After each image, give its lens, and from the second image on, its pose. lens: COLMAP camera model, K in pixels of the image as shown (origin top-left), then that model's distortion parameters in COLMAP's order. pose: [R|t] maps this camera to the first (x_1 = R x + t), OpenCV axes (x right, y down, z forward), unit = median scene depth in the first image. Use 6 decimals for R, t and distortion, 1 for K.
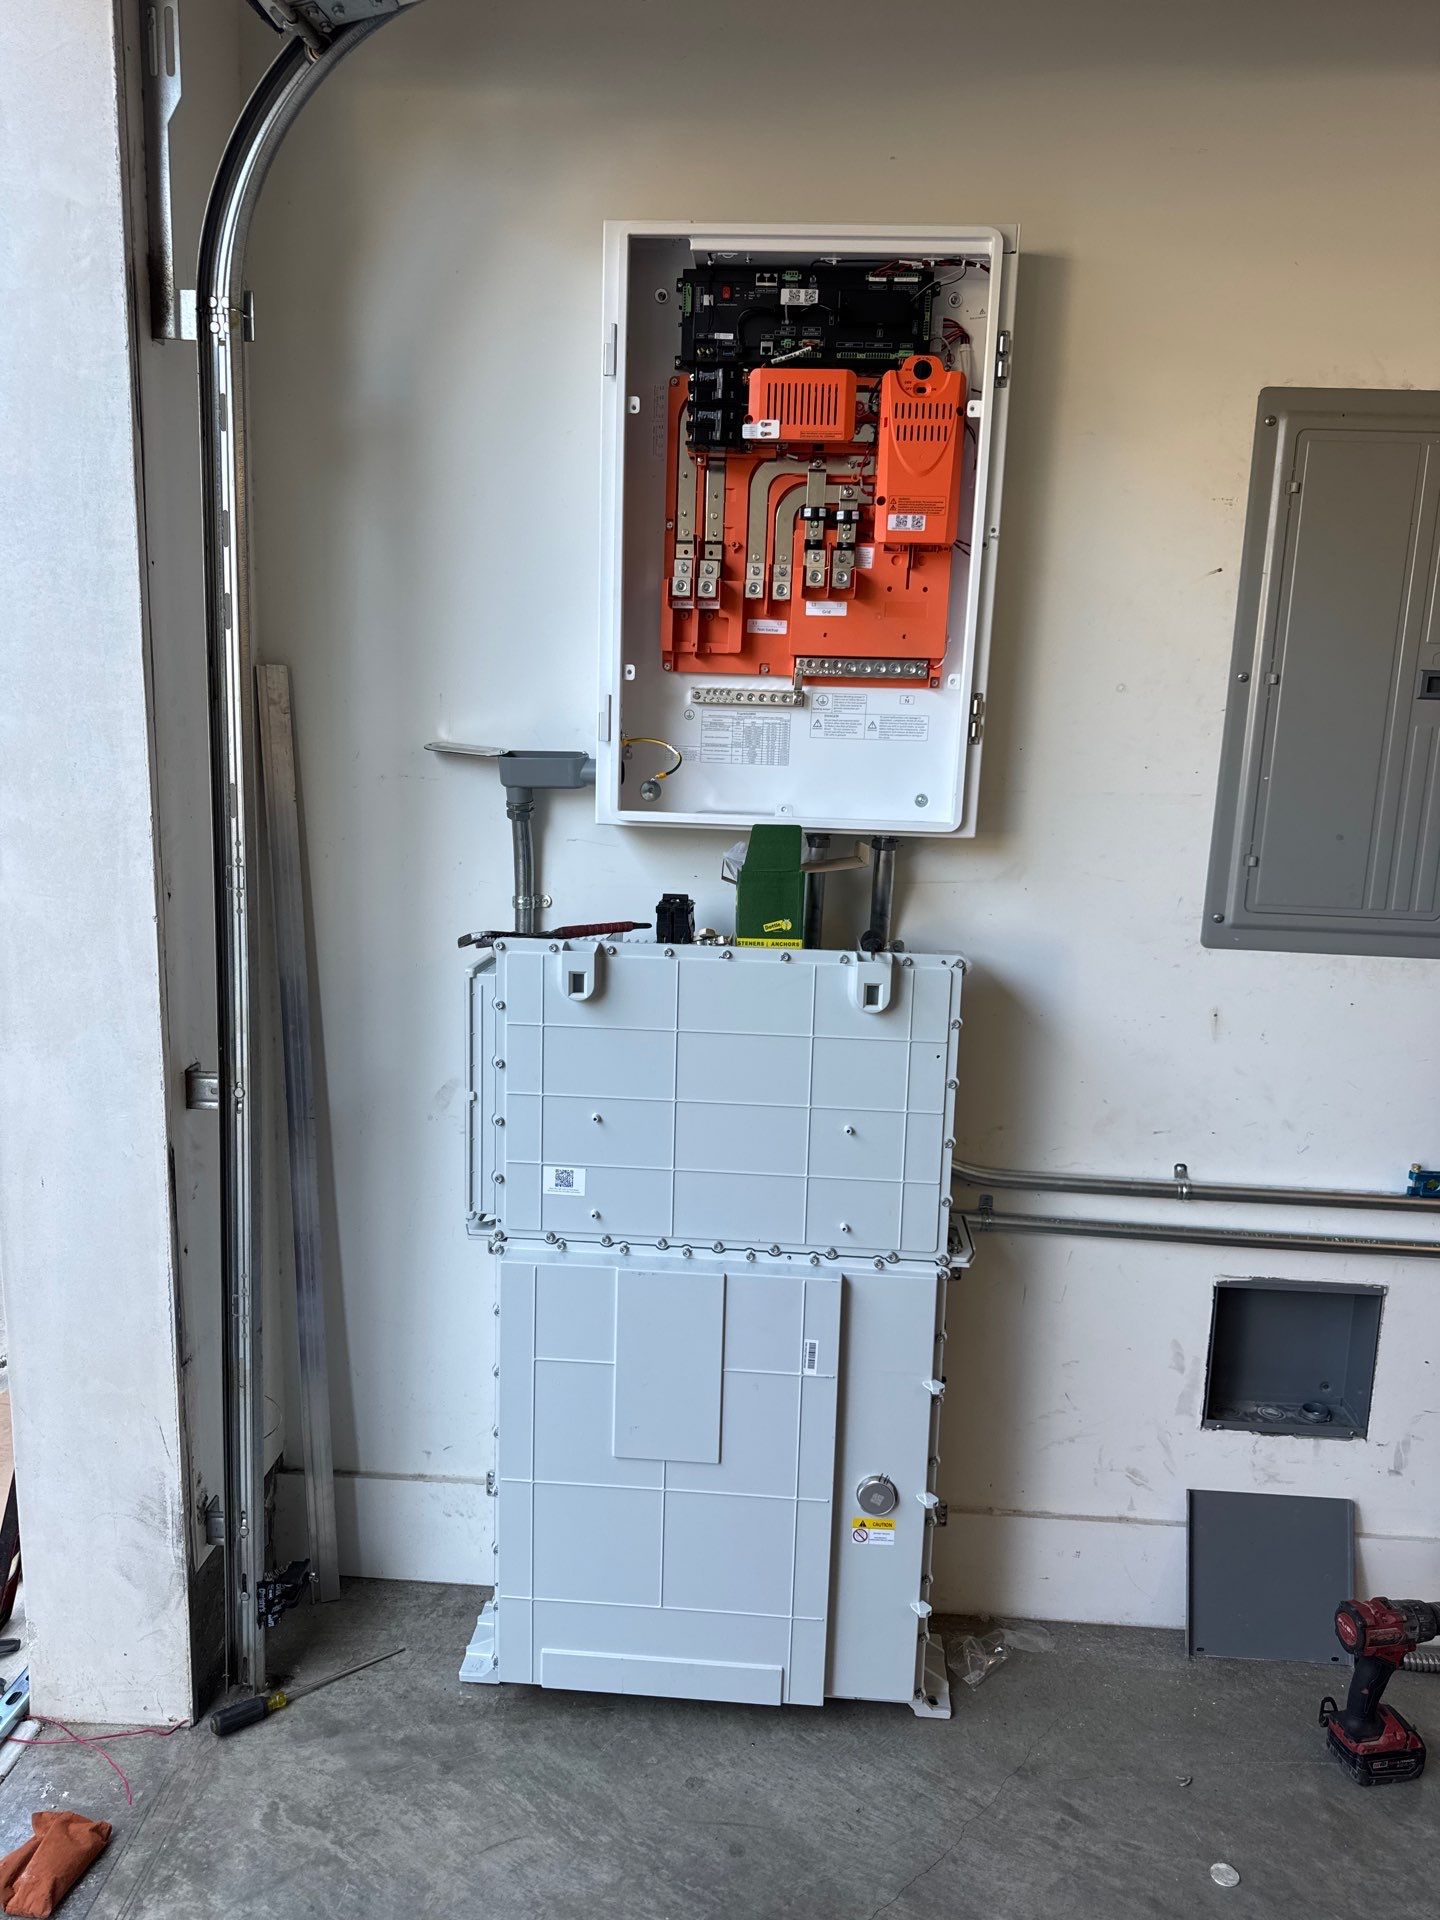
lens RADIAL K [[1367.5, 0, 713.4], [0, 1367.5, 973.5], [0, 0, 1]] dist [0.025744, -0.027685]
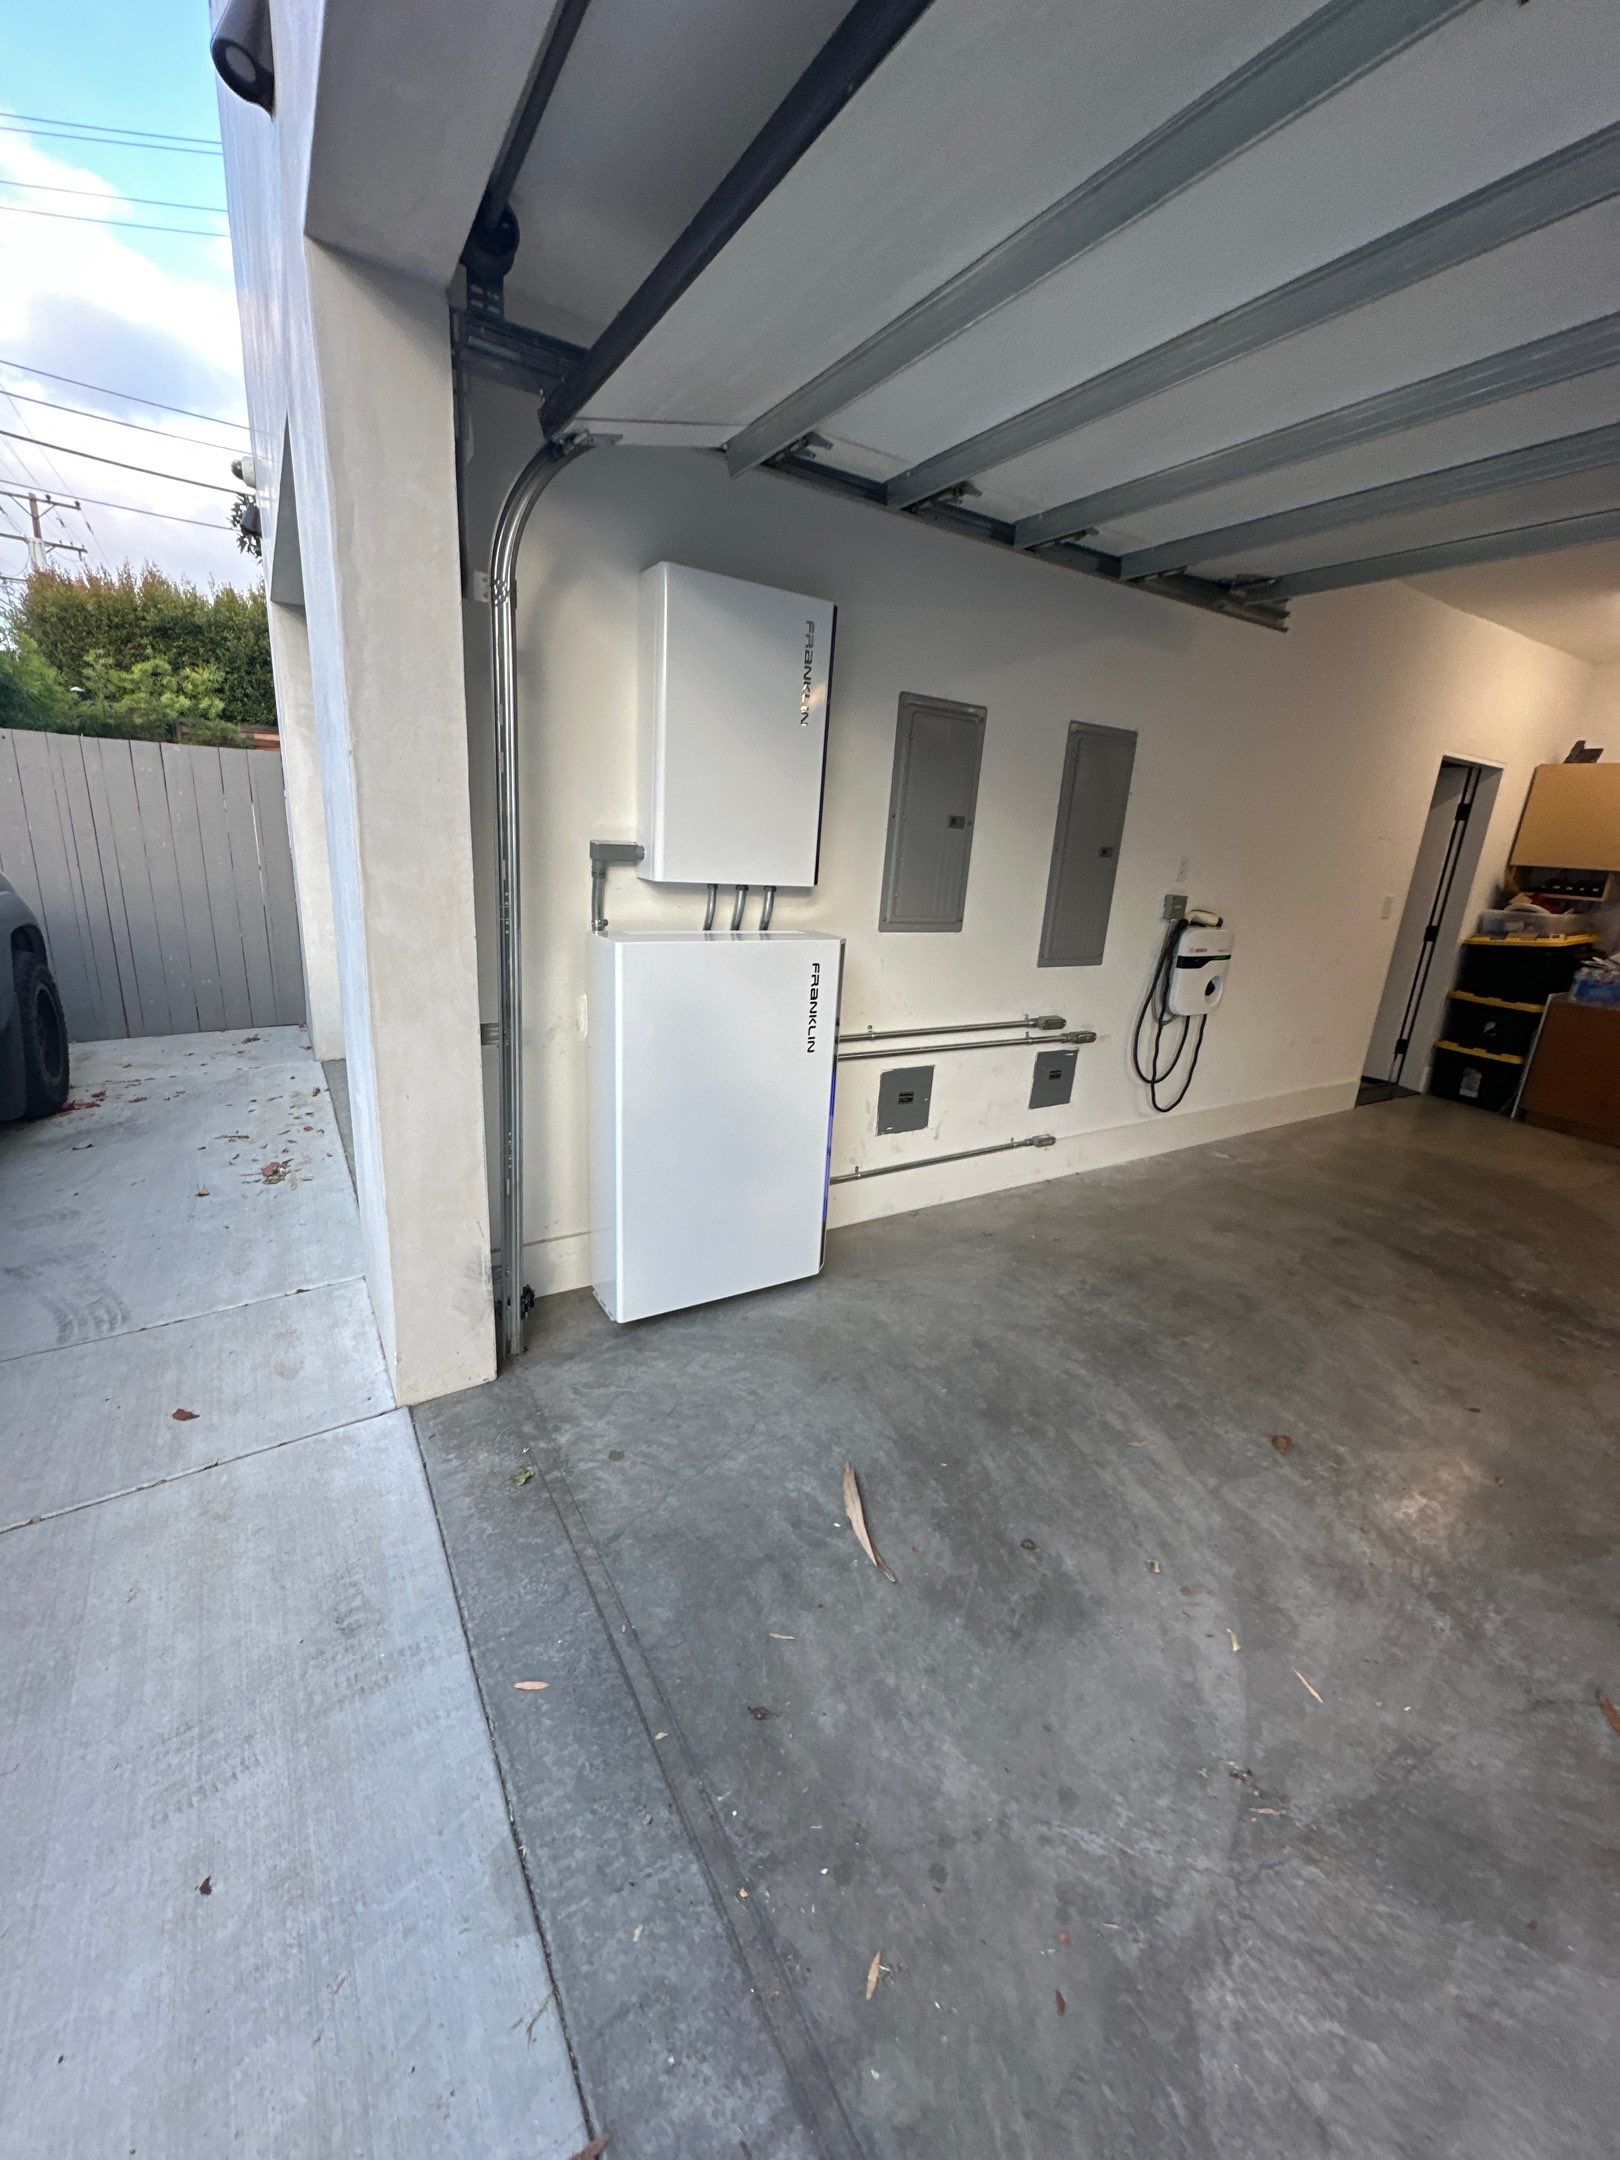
lens RADIAL K [[858.0, 0, 811.4], [0, 858.0, 1081.4], [0, 0, 1]] dist [-0.005571, 0.000950]
pose [[0.806616, -0.142270, 0.573699, -0.662904], [0.069078, 0.986639, 0.147551, 0.009780], [-0.587026, -0.079387, 0.805666, -0.154215]]
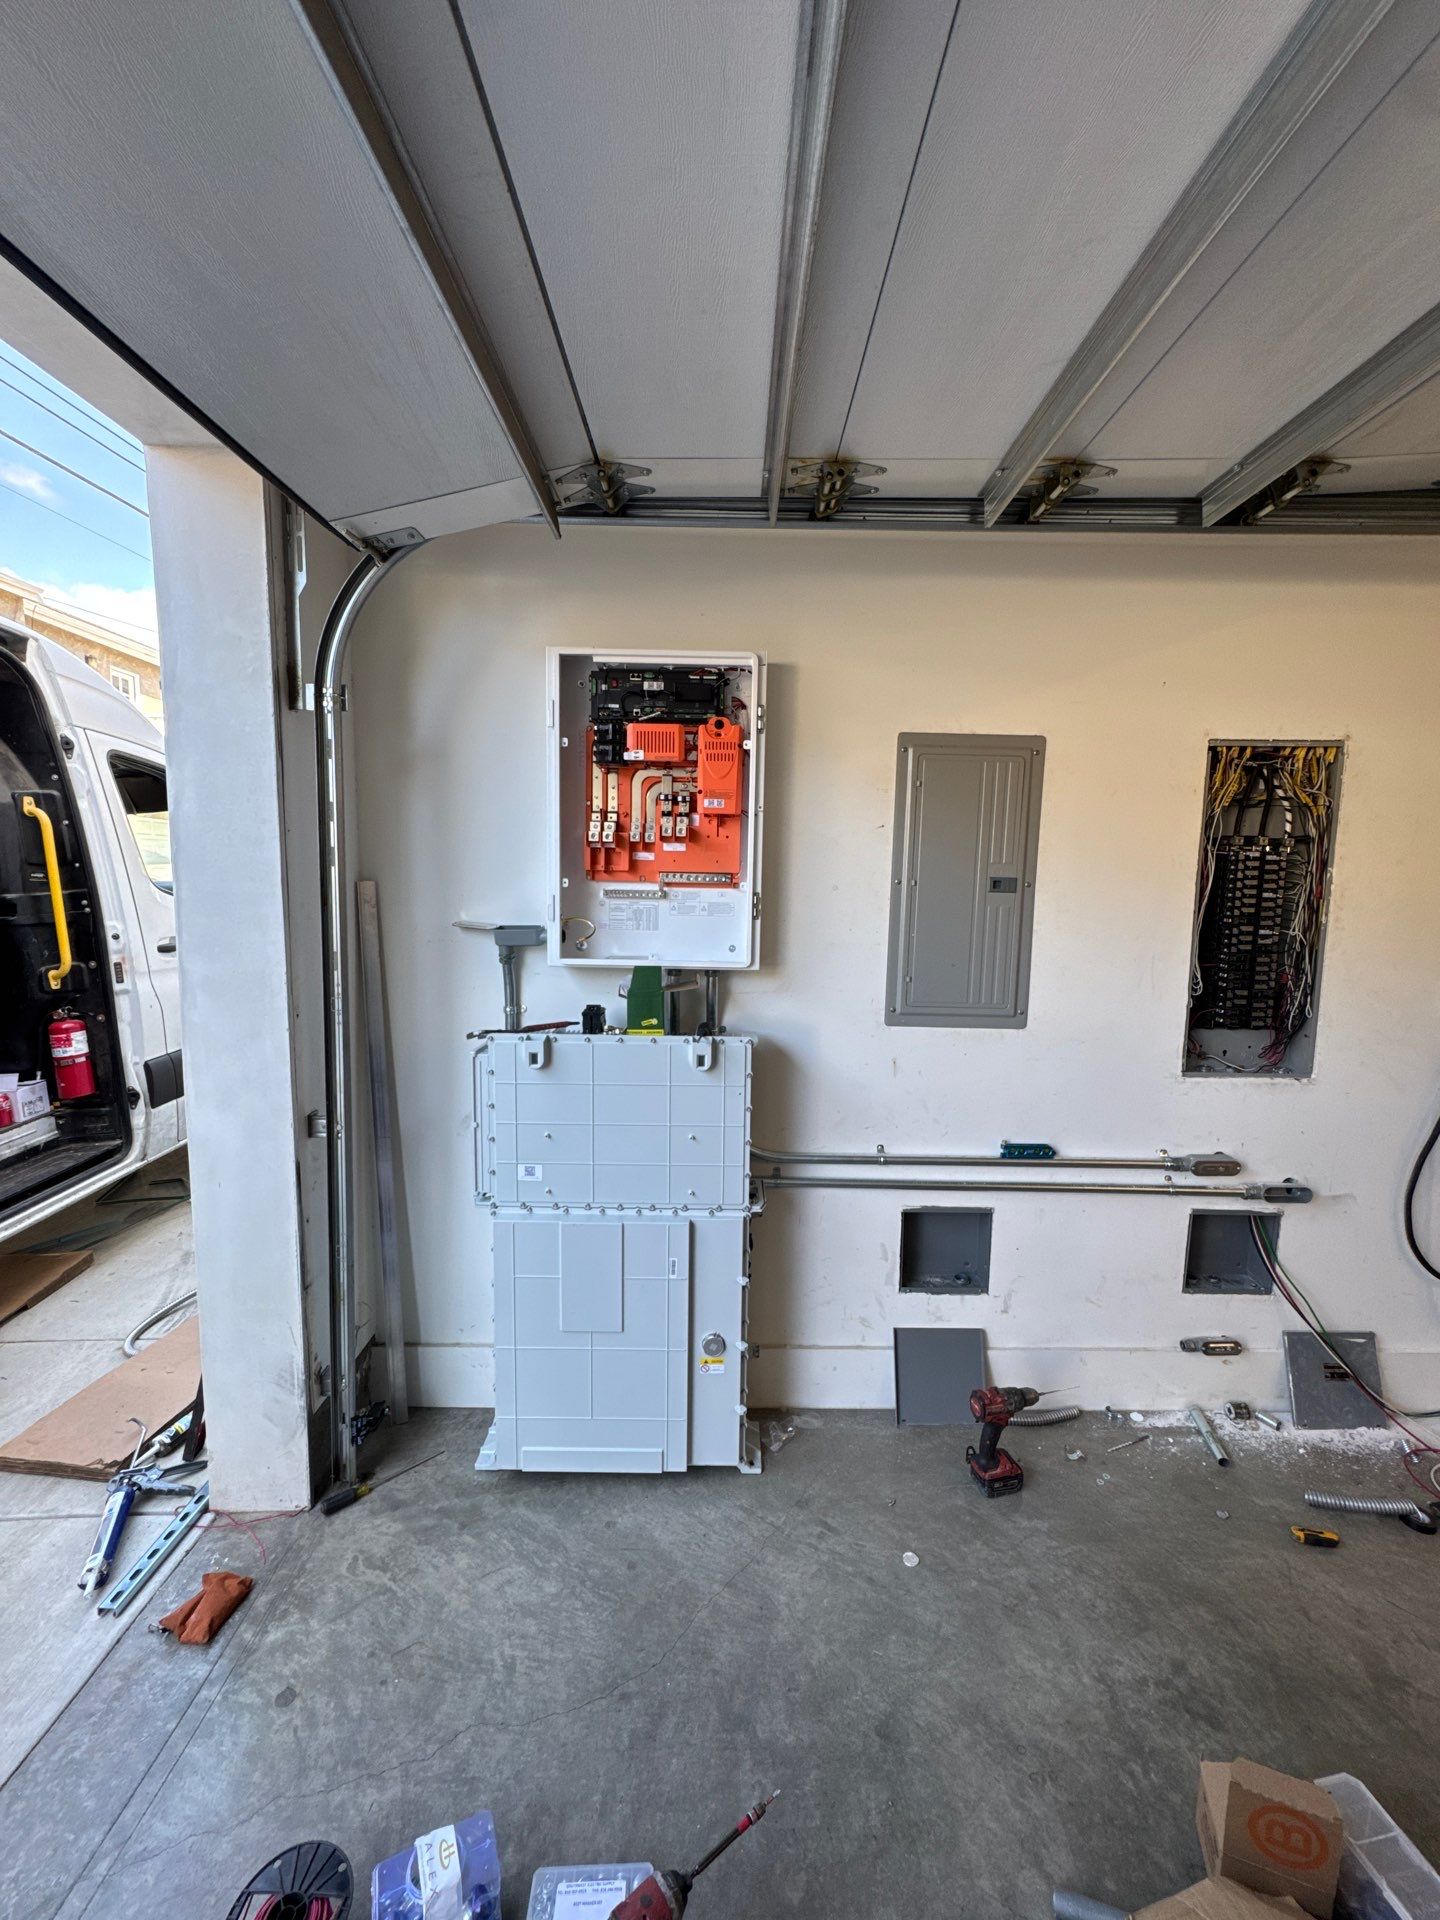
lens RADIAL K [[762.7, 0, 726.1], [0, 762.7, 958.6], [0, 0, 1]] dist [-0.005571, 0.000950]
pose [[0.997096, -0.020738, 0.073271, 0.074611], [0.026389, 0.996681, -0.077011, -0.037858], [-0.071431, 0.078721, 0.994334, -0.009217]]
